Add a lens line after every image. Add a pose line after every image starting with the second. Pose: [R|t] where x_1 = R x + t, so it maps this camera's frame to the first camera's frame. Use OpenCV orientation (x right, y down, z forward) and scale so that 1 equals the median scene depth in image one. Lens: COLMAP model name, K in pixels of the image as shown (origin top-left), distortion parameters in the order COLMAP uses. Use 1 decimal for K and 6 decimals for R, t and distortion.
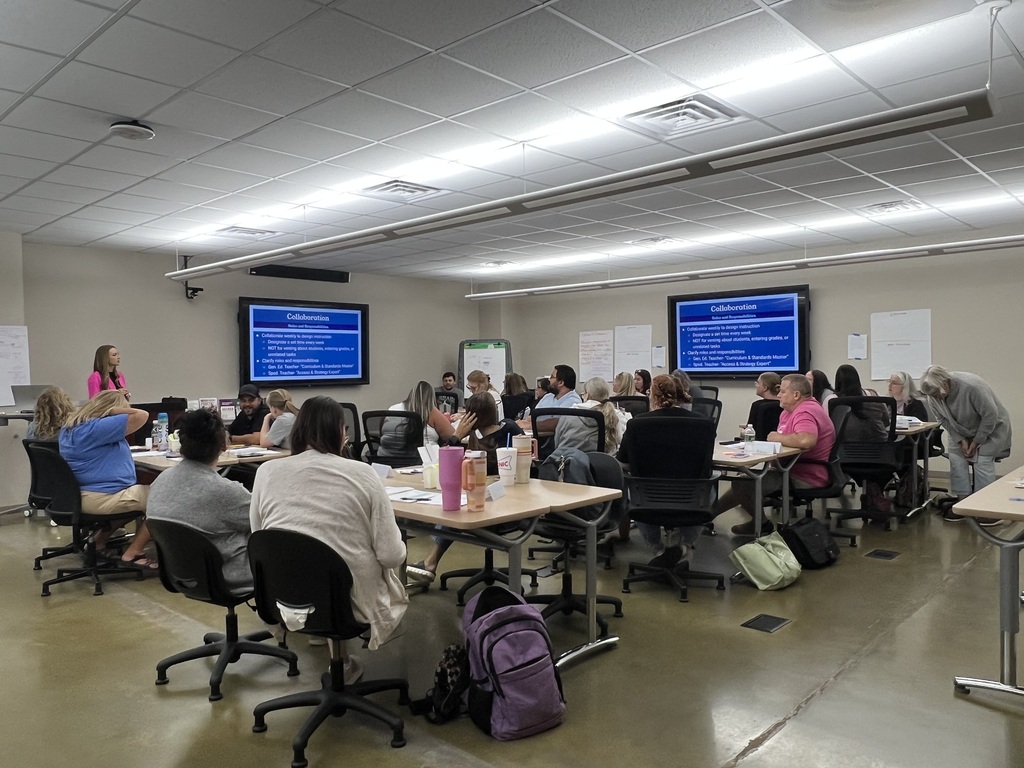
lens RADIAL K [[757.2, 0, 512.0], [0, 757.2, 393.9], [0, 0, 1]] dist [0.006703, -0.007829]
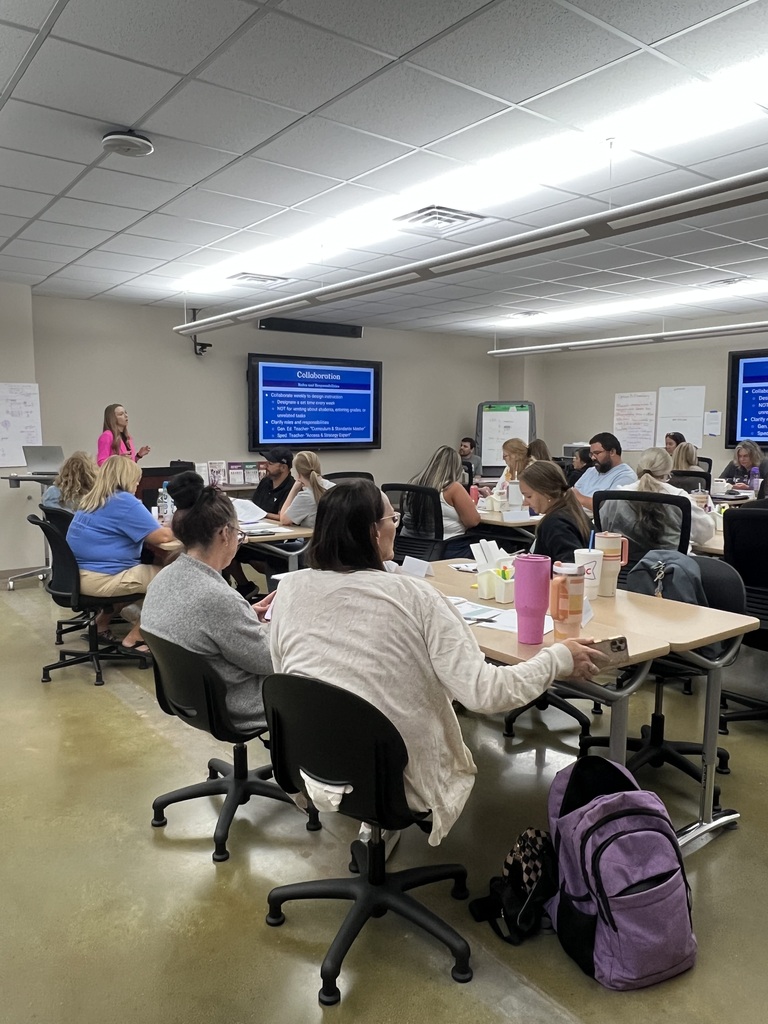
lens RADIAL K [[757.2, 0, 376.7], [0, 757.2, 521.8], [0, 0, 1]] dist [0.006703, -0.007829]
pose [[0.984371, 0.036236, -0.172341, -0.068969], [-0.020922, 0.995735, 0.089862, -0.015740], [0.174863, -0.084851, 0.980930, 0.181954]]
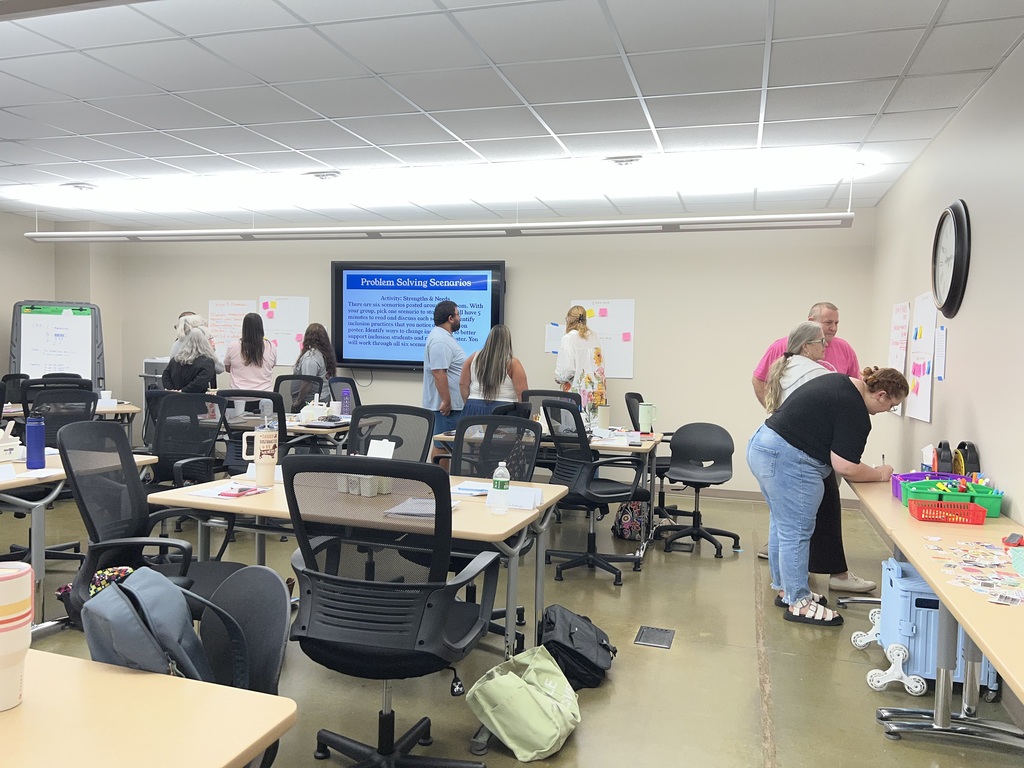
lens RADIAL K [[787.0, 0, 514.4], [0, 787.0, 366.0], [0, 0, 1]] dist [0.032615, -0.010459]
pose [[0.898369, 0.029623, 0.438242, 0.051269], [-0.023782, 0.999540, -0.018812, -0.025085], [-0.438598, 0.006477, 0.898660, 0.439418]]
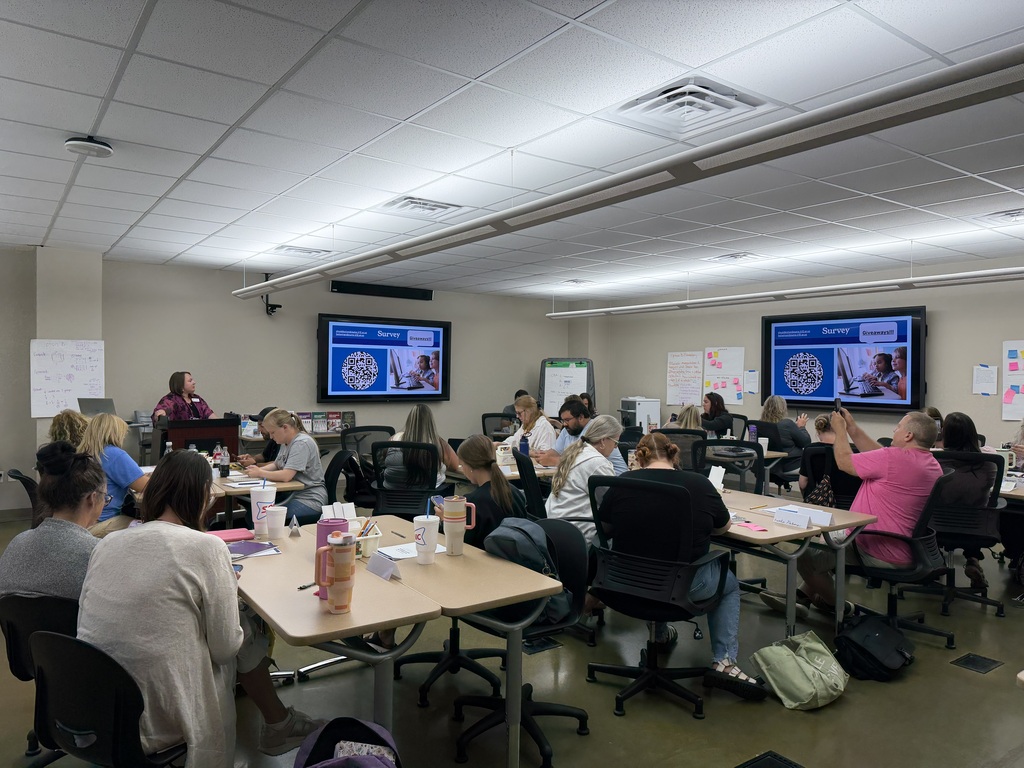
lens RADIAL K [[711.7, 0, 508.2], [0, 711.7, 385.6], [0, 0, 1]] dist [0.043689, -0.018746]
pose [[0.980403, 0.030177, -0.194676, 0.171660], [-0.033847, 0.999306, -0.015554, -0.048005], [0.194072, 0.021838, 0.980744, 0.198713]]
